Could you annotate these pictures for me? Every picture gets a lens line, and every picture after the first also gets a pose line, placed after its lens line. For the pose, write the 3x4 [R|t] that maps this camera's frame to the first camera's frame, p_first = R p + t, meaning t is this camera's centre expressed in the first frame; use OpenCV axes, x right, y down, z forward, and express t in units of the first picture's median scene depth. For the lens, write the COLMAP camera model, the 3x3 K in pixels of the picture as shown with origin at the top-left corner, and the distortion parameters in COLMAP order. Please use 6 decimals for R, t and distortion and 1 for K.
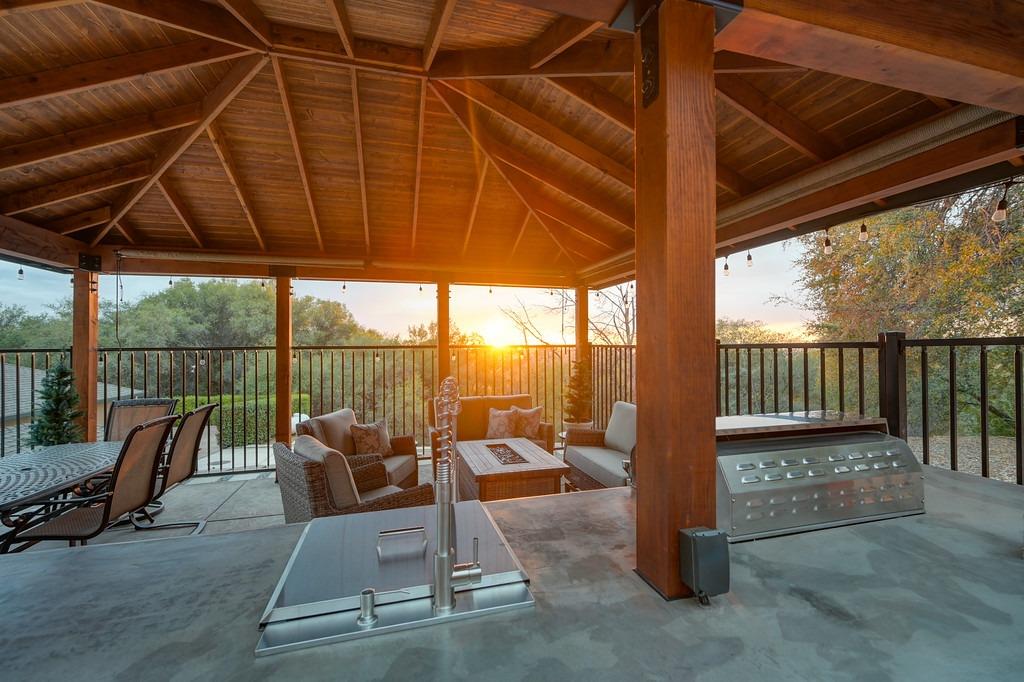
lens RADIAL K [[444.8, 0, 514.2], [0, 444.8, 342.0], [0, 0, 1]] dist [-0.001895, -0.000081]
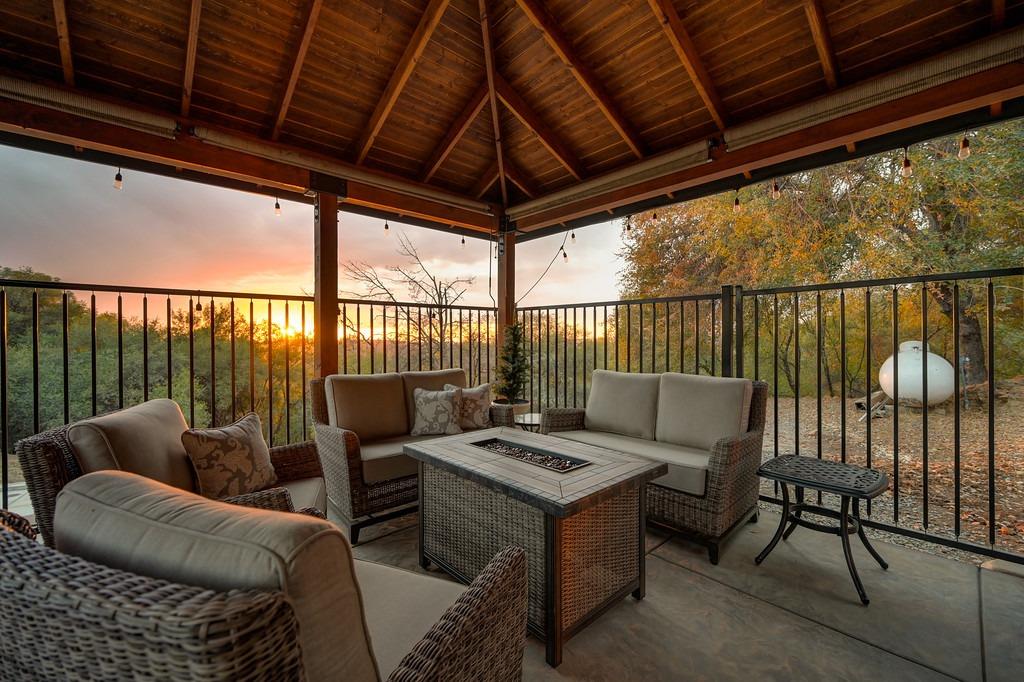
lens RADIAL K [[423.6, 0, 512.3], [0, 423.6, 343.7], [0, 0, 1]] dist [-0.001144, -0.000874]
pose [[0.894802, -0.003555, 0.446448, -0.215243], [-0.004025, 0.999863, 0.016027, 0.072862], [-0.446444, -0.016138, 0.894666, 0.385651]]
